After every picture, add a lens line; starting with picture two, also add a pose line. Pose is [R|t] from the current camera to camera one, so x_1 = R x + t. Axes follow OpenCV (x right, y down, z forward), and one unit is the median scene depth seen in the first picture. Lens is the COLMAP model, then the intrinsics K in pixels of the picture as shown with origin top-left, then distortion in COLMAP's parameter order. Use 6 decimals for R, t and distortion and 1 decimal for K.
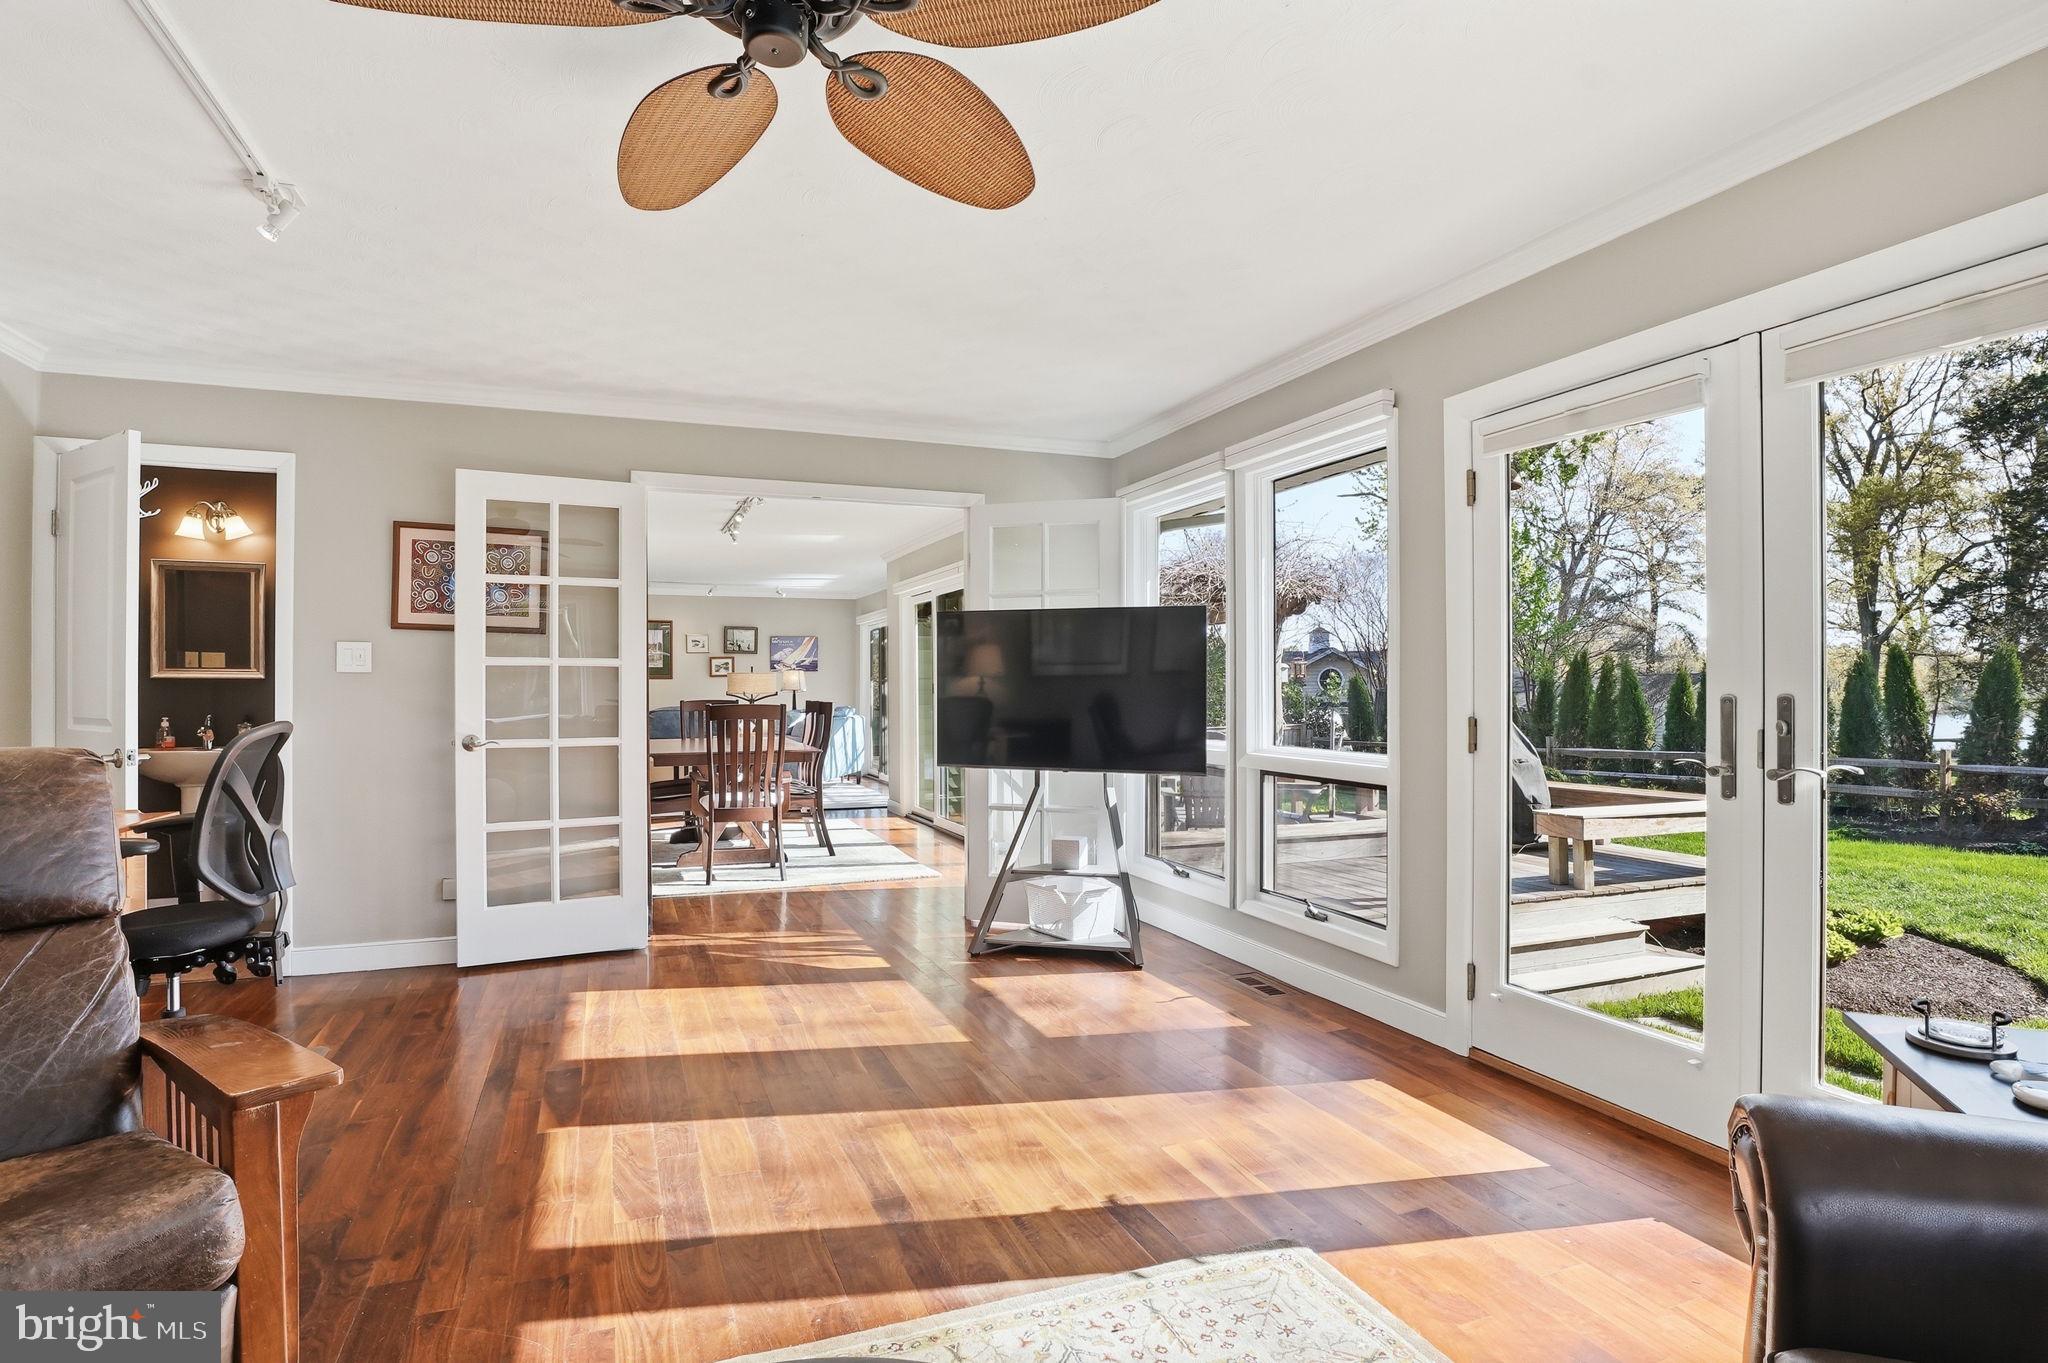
lens RADIAL K [[1064.6, 0, 1022.4], [0, 1064.6, 687.2], [0, 0, 1]] dist [-0.025549, 0.006104]
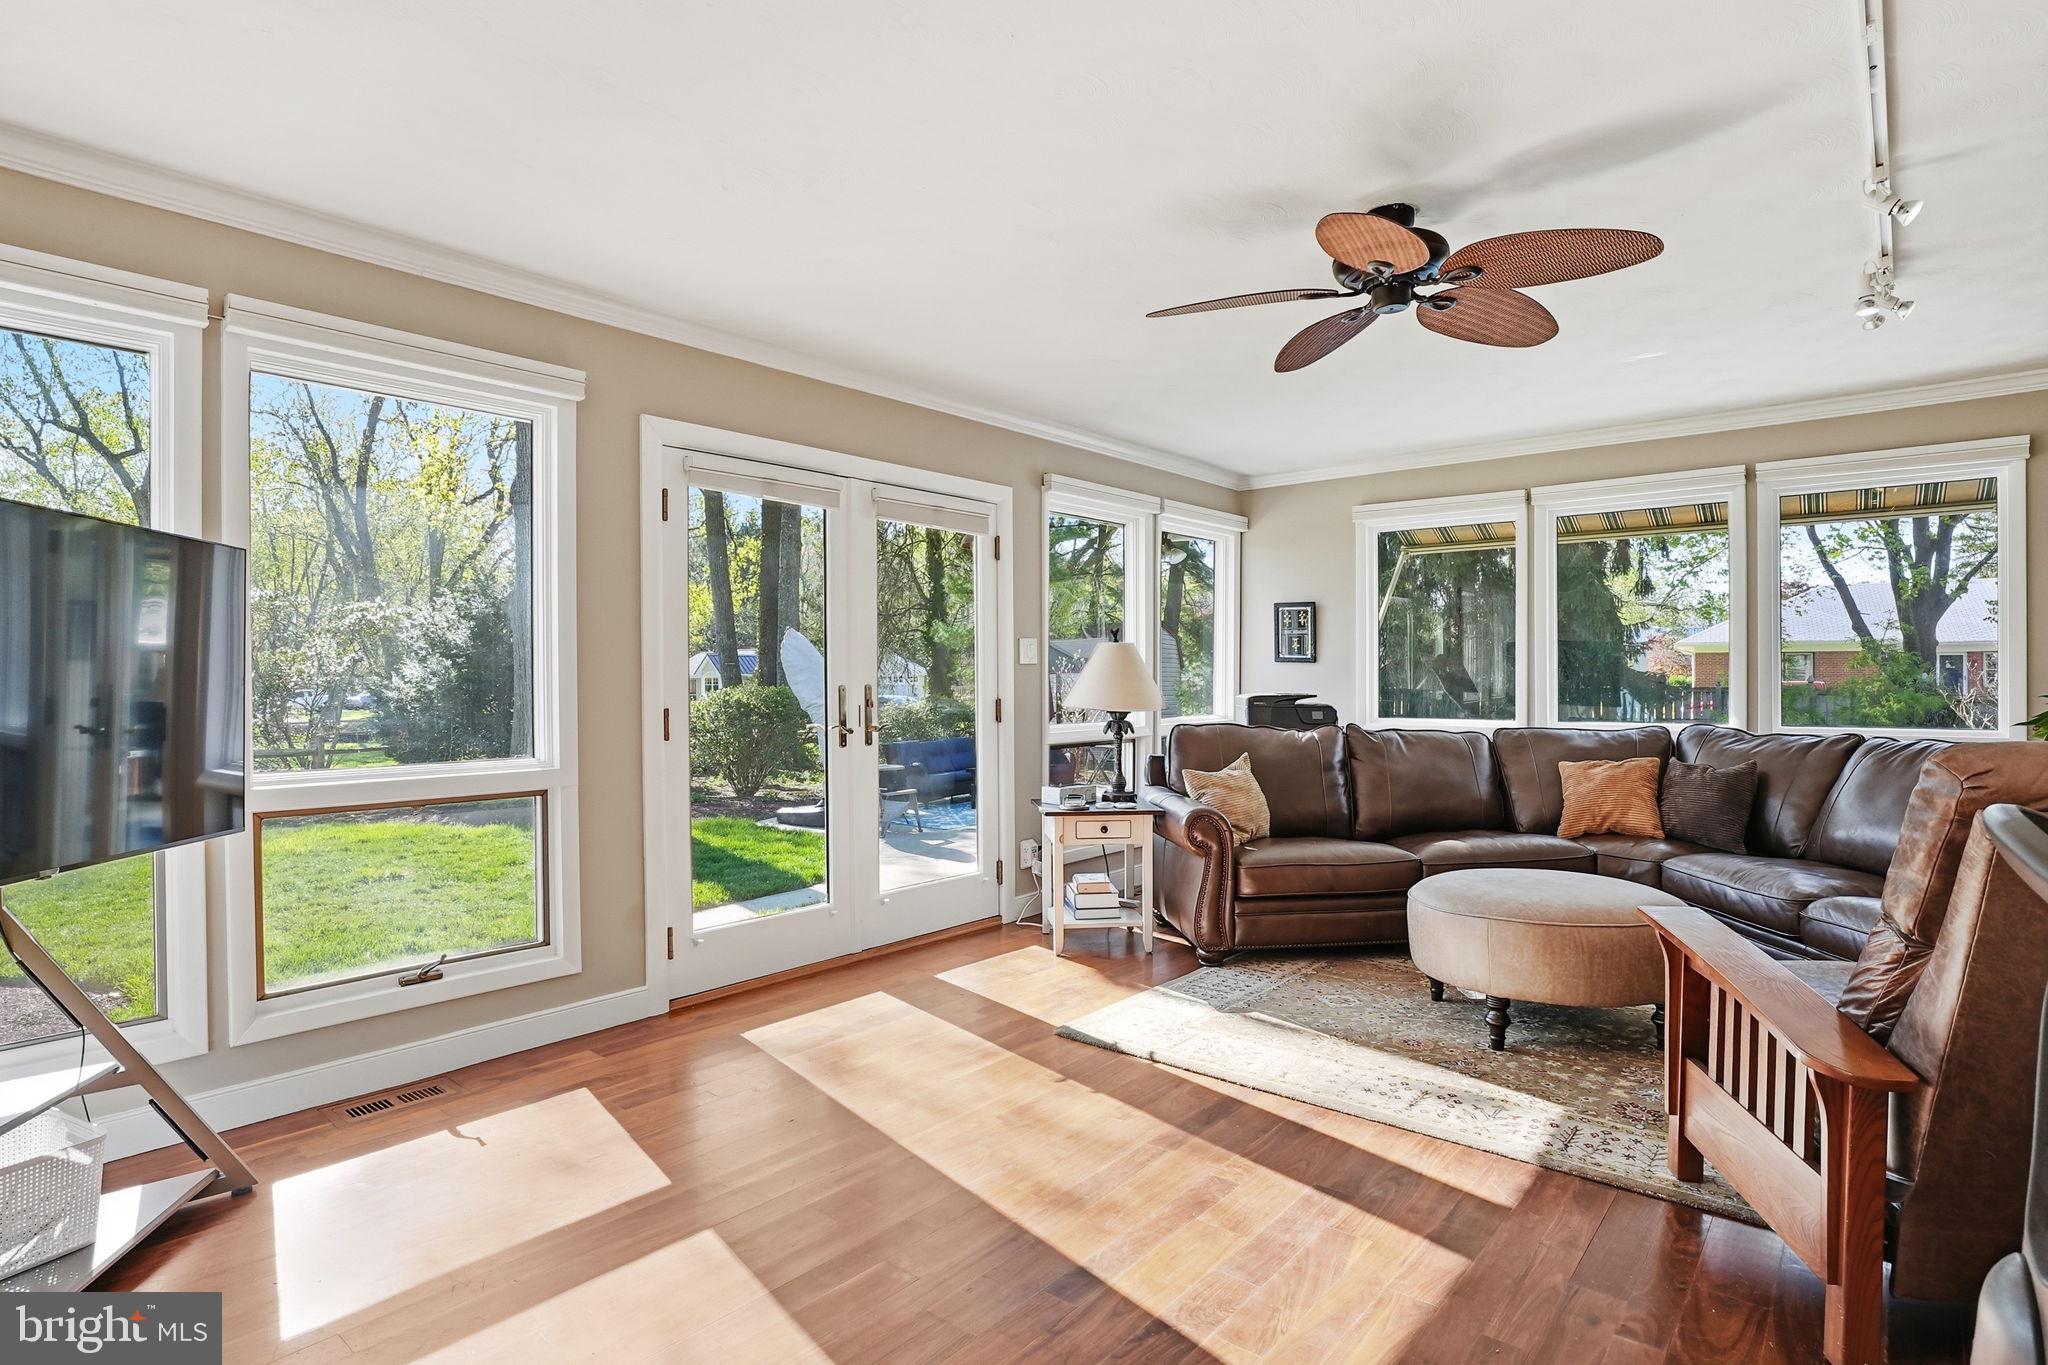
lens RADIAL K [[1064.6, 0, 1014.3], [0, 1064.6, 689.2], [0, 0, 1]] dist [-0.025549, 0.006104]
pose [[-0.480266, -0.000846, 0.877122, -0.668512], [0.001701, 0.999997, 0.001896, 0.004209], [-0.877121, 0.002402, -0.480263, 1.090953]]
